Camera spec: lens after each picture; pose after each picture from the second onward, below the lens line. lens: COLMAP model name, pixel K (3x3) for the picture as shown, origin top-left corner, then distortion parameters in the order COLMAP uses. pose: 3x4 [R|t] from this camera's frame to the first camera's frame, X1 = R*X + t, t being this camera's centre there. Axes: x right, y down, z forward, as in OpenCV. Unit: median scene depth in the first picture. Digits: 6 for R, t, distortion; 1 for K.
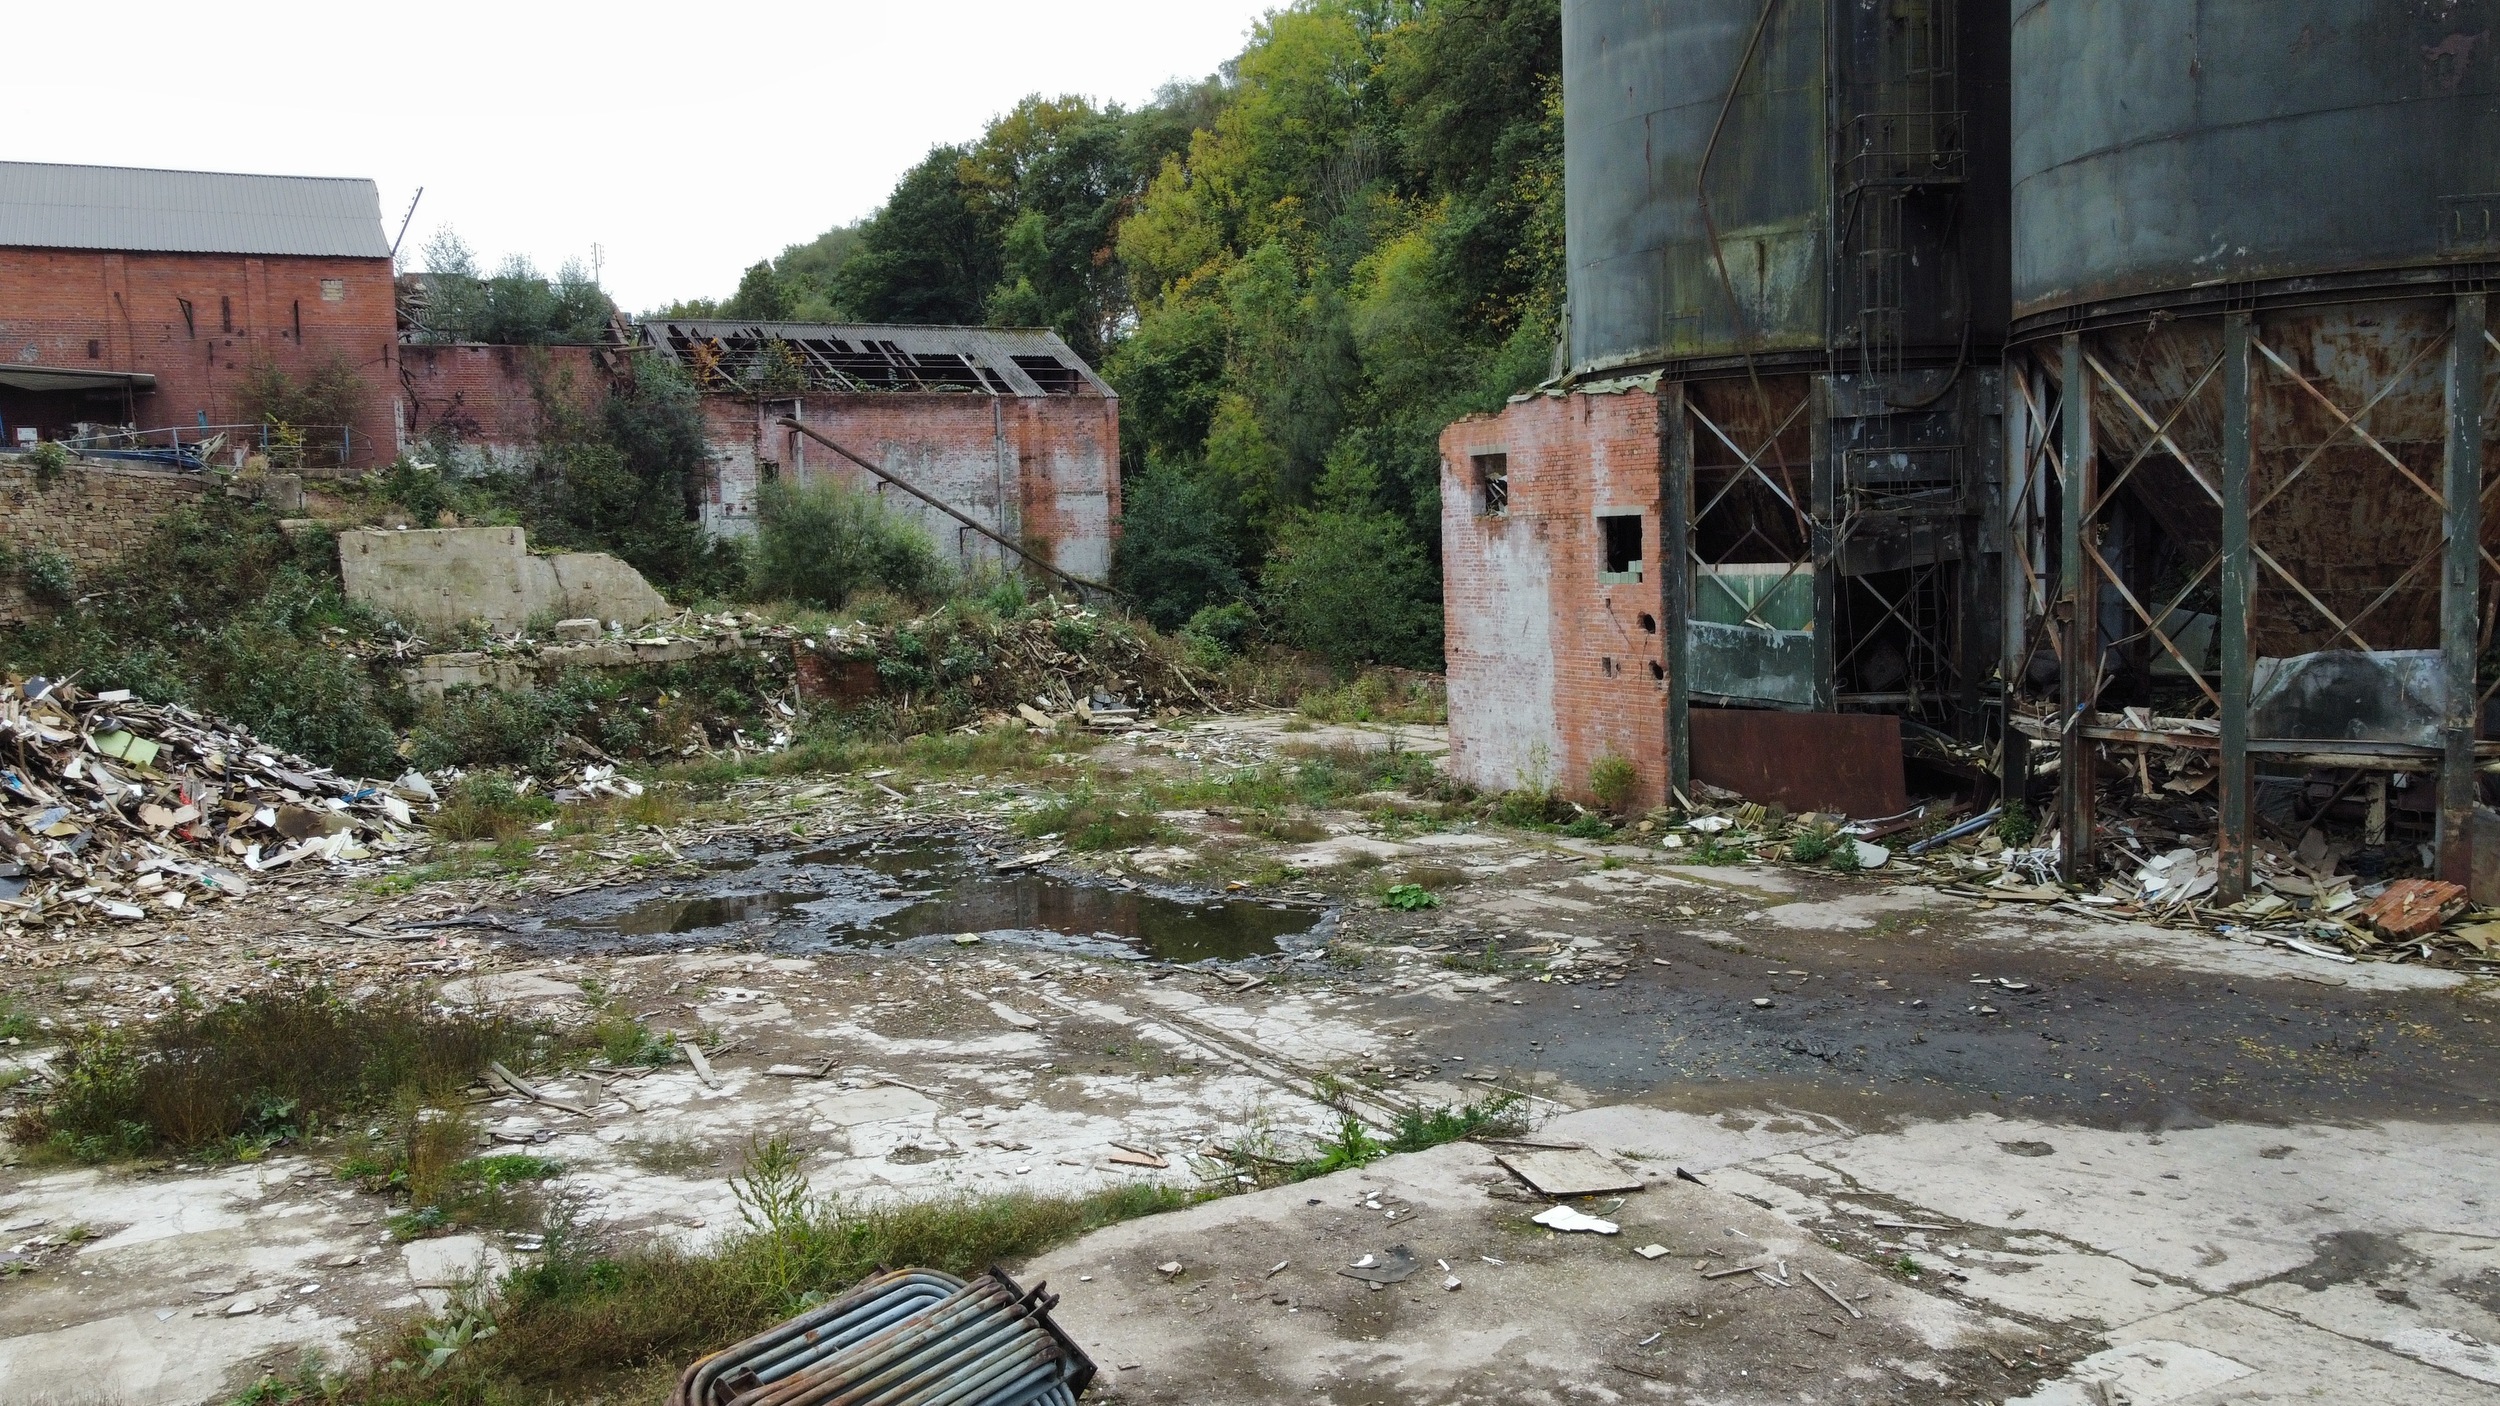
lens RADIAL K [[1923.2, 0, 1249.1], [0, 1923.2, 704.8], [0, 0, 1]] dist [0.004247, -0.004957]
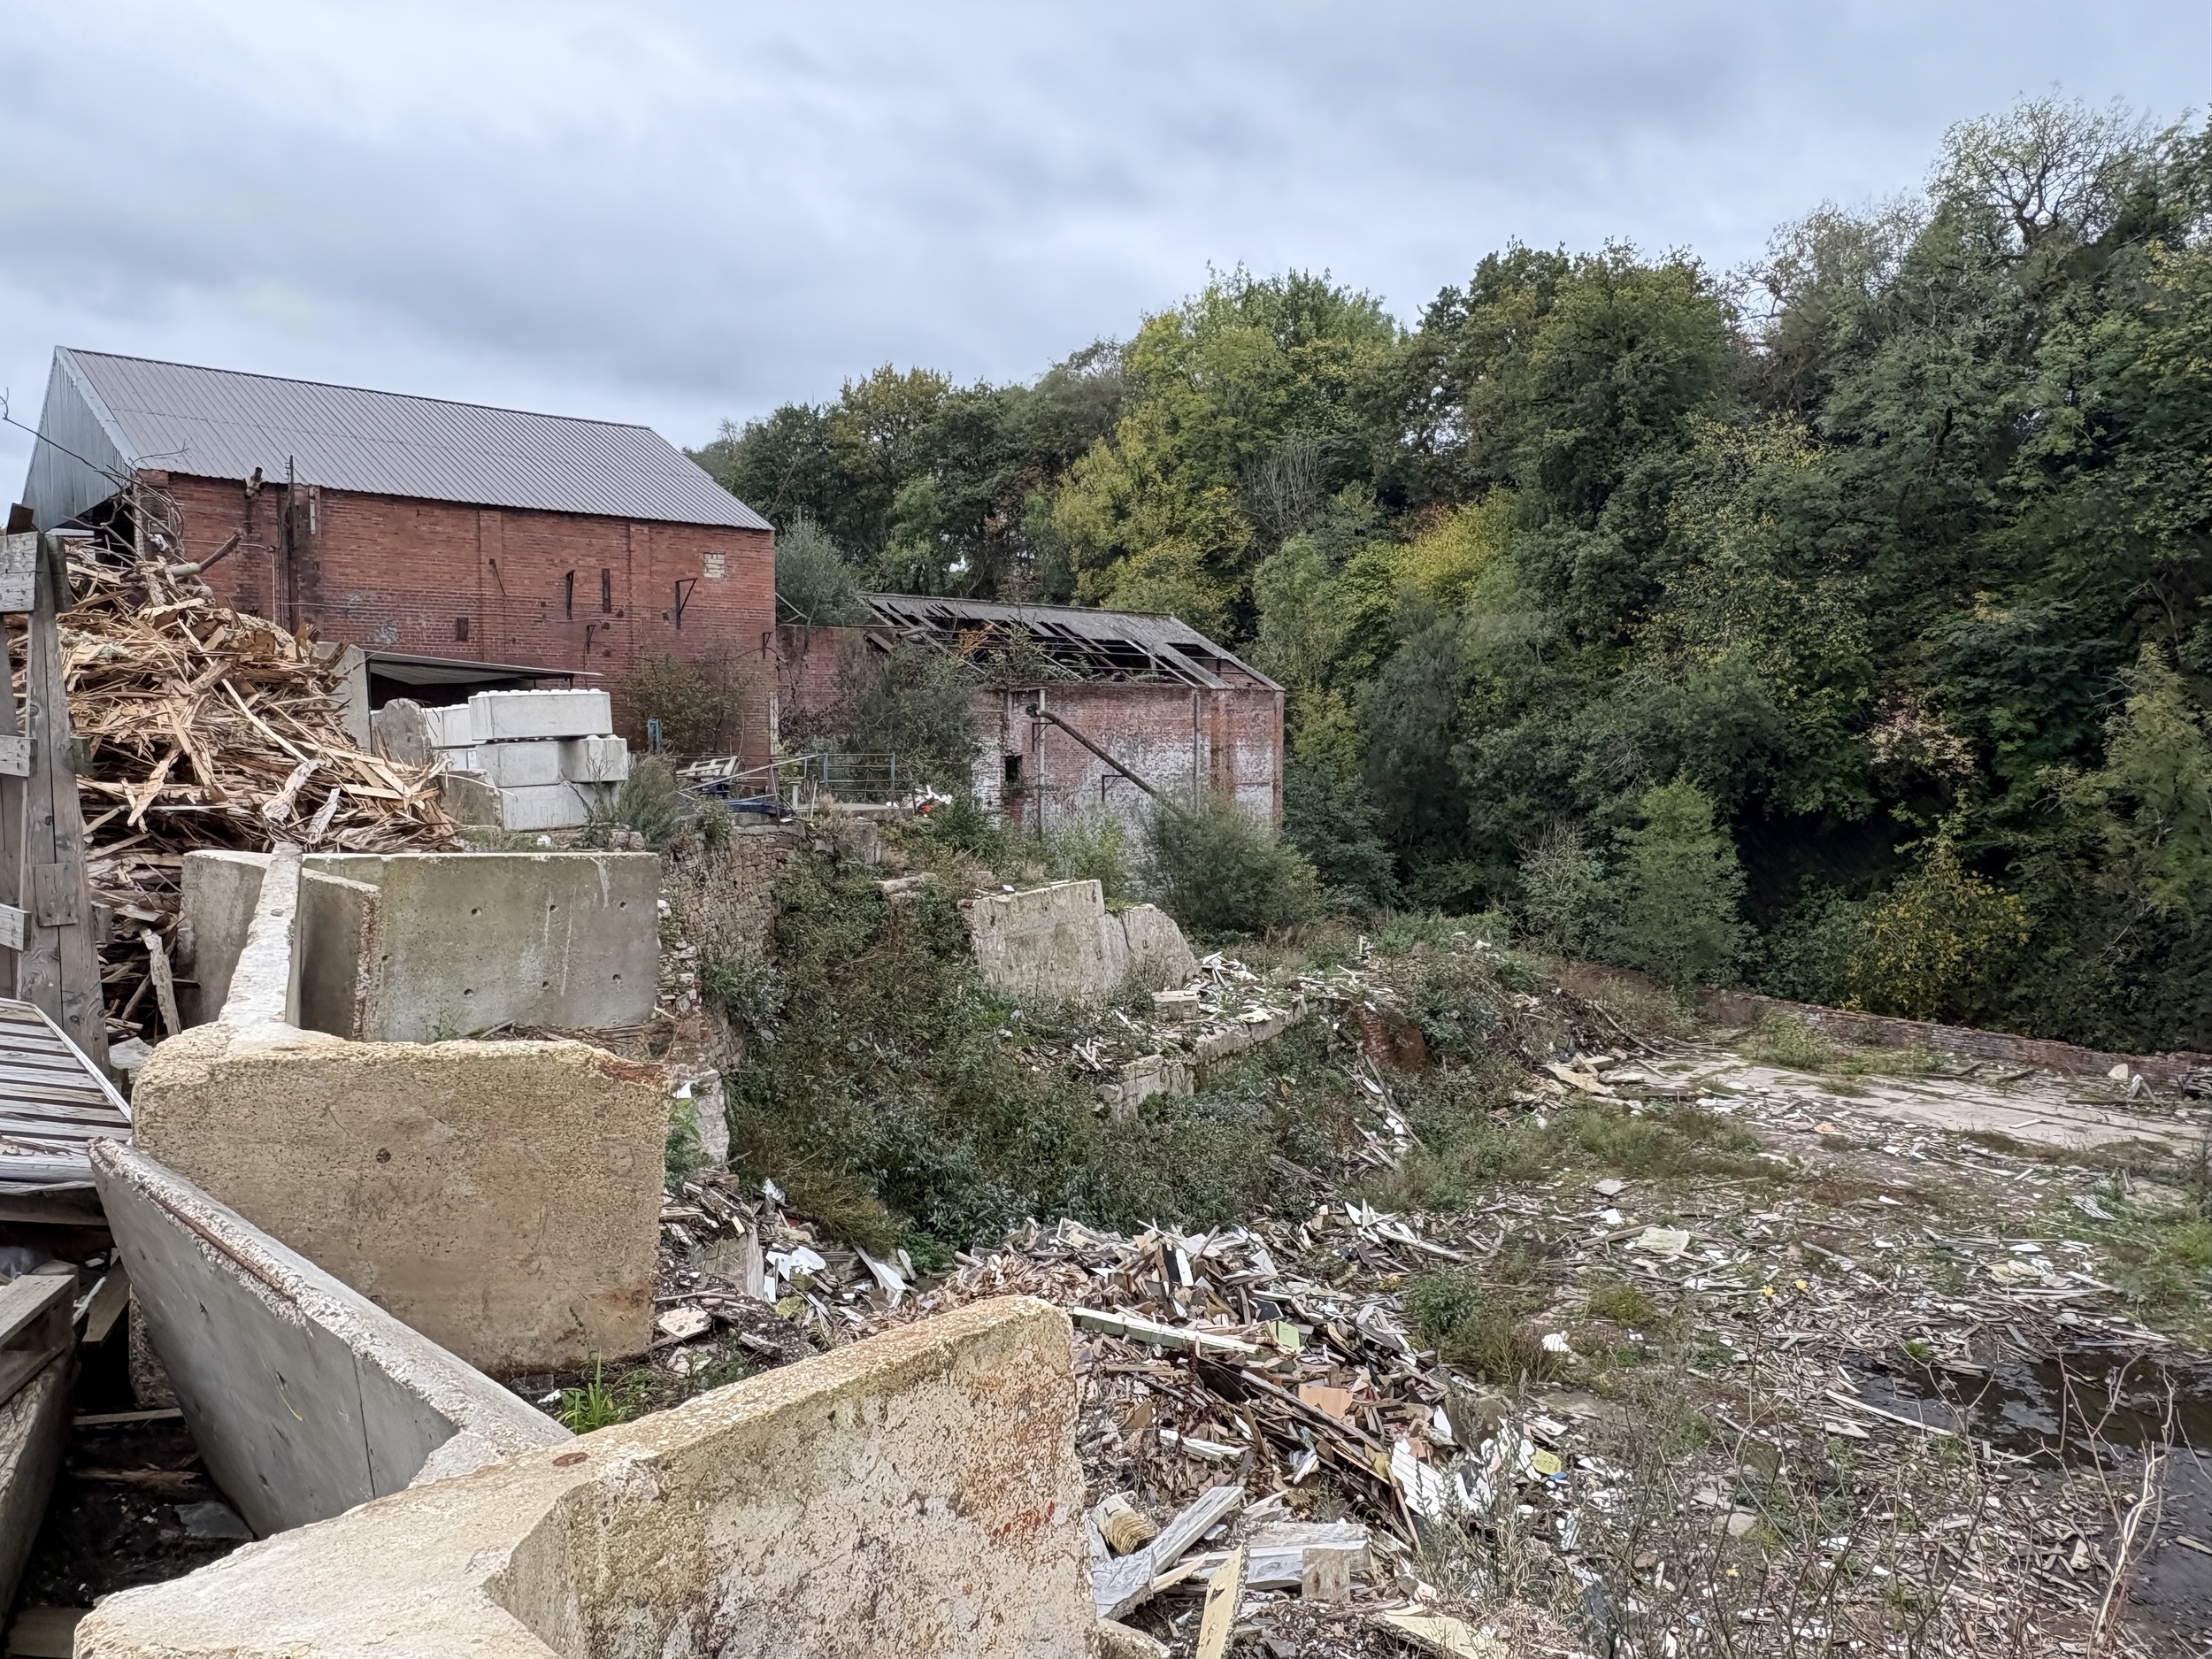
lens RADIAL K [[1533.6, 0, 1106.7], [0, 1533.6, 829.0], [0, 0, 1]] dist [-0.000331, 0.000550]
pose [[0.963026, 0.015126, 0.268982, -0.502740], [-0.009755, 0.999726, -0.021291, -0.090777], [-0.269230, 0.017880, 0.962910, 0.323238]]
